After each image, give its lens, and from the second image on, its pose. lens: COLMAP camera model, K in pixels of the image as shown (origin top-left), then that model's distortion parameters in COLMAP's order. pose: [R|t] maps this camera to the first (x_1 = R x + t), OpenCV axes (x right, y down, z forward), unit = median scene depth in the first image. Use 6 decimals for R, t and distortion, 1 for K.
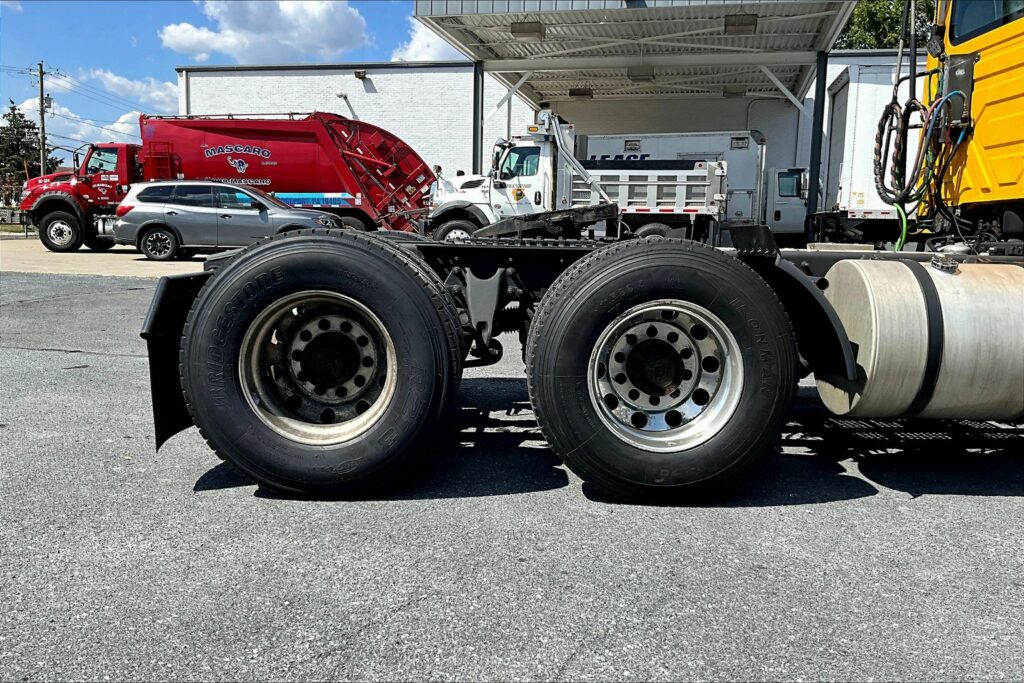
lens RADIAL K [[848.6, 0, 514.8], [0, 848.6, 359.8], [0, 0, 1]] dist [0.063243, -0.137228]
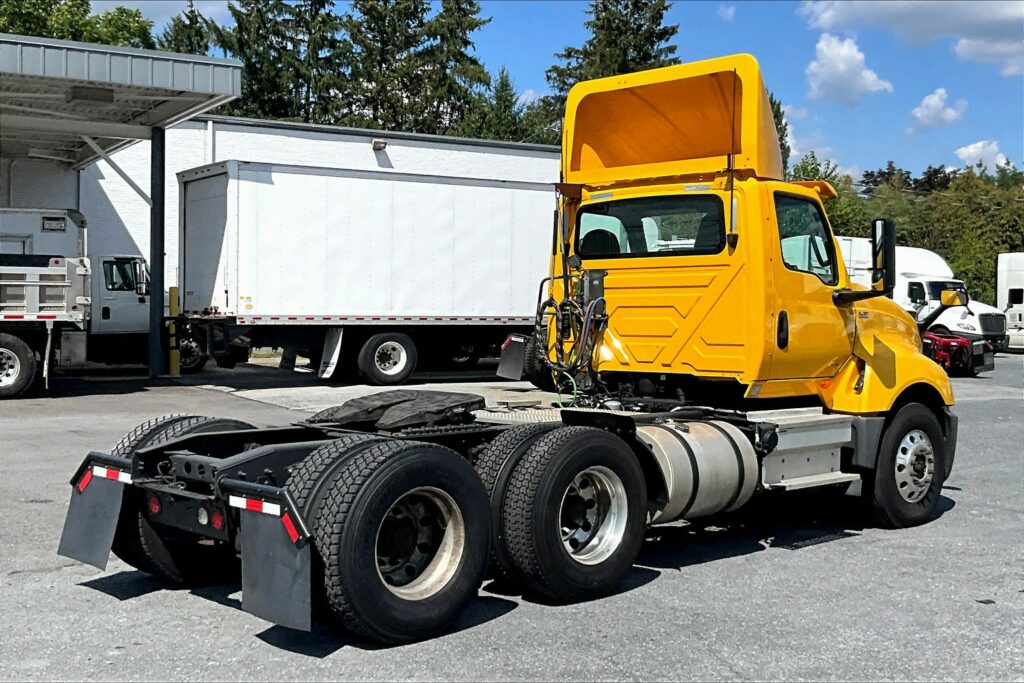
lens RADIAL K [[1160.9, 0, 486.4], [0, 1160.9, 336.5], [0, 0, 1]] dist [0.007016, 0.000000]
pose [[0.752059, -0.031822, 0.658327, -0.898617], [0.113020, 0.990265, -0.081245, -0.101774], [-0.649333, 0.135505, 0.748335, -0.341186]]
